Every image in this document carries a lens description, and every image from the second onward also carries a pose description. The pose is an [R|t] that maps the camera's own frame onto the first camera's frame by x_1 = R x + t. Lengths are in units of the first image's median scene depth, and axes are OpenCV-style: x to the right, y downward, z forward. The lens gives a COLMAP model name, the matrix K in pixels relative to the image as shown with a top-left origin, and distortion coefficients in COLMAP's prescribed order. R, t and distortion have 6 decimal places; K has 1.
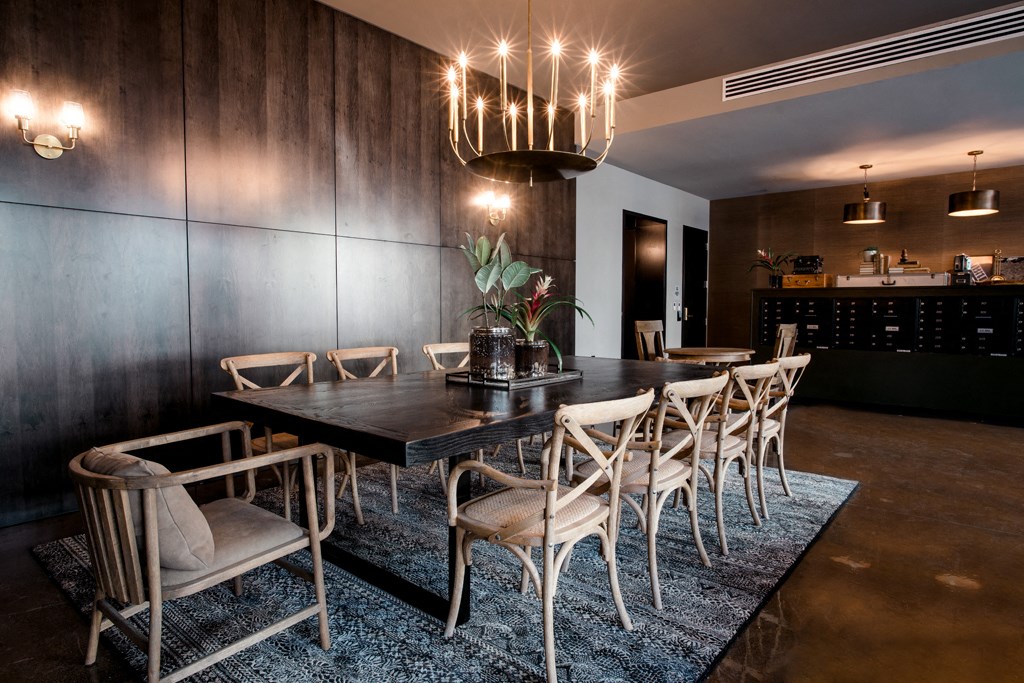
lens RADIAL K [[587.4, 0, 512.0], [0, 587.4, 341.5], [0, 0, 1]] dist [-0.010817, -0.000585]
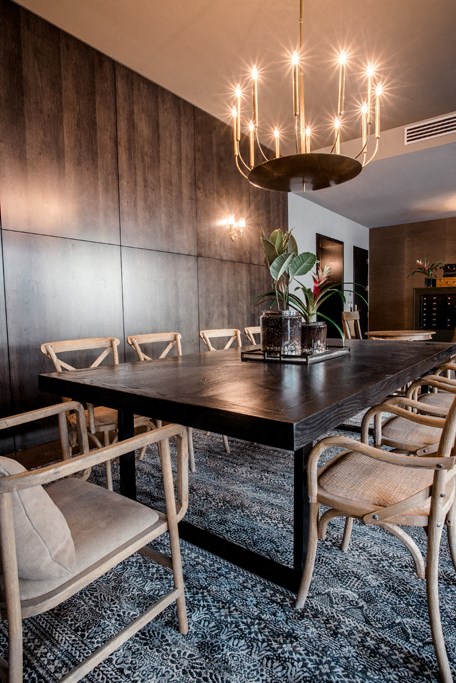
lens RADIAL K [[391.8, 0, 228.0], [0, 391.8, 341.5], [0, 0, 1]] dist [-0.010817, -0.000585]
pose [[0.998634, -0.025134, 0.045807, -0.149529], [0.024339, 0.999545, 0.017818, 0.017173], [-0.046234, -0.016679, 0.998791, 0.202610]]
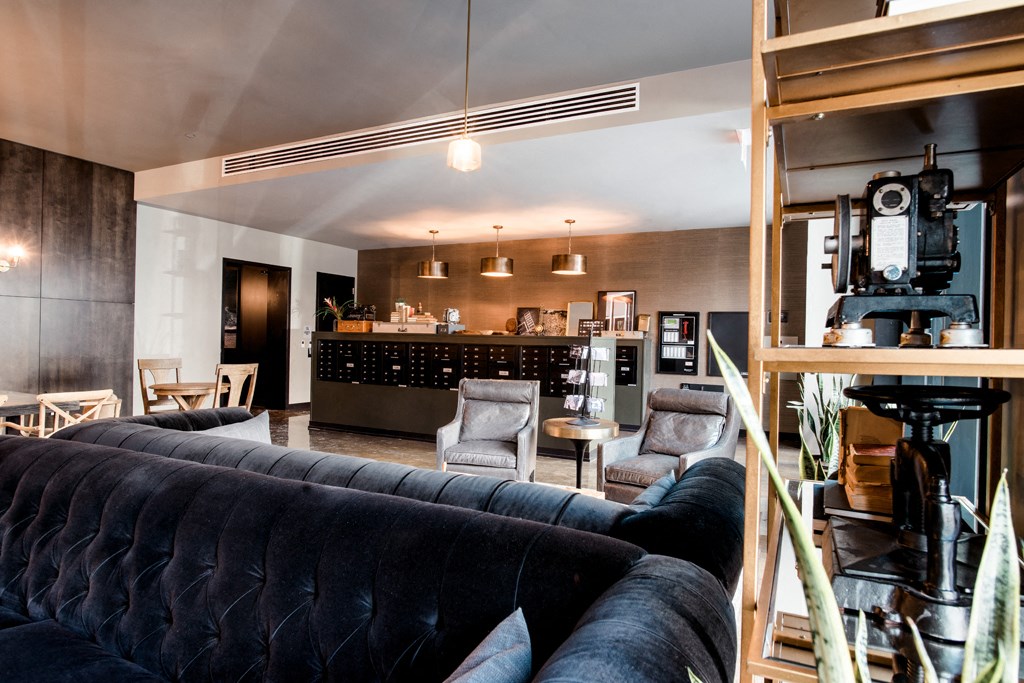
lens RADIAL K [[587.4, 0, 512.0], [0, 587.4, 341.5], [0, 0, 1]] dist [-0.010817, -0.000585]
pose [[0.971941, 0.014124, 0.234799, 1.058562], [-0.001750, 0.998602, -0.052827, -0.021487], [-0.235216, 0.050934, 0.970608, -0.447380]]
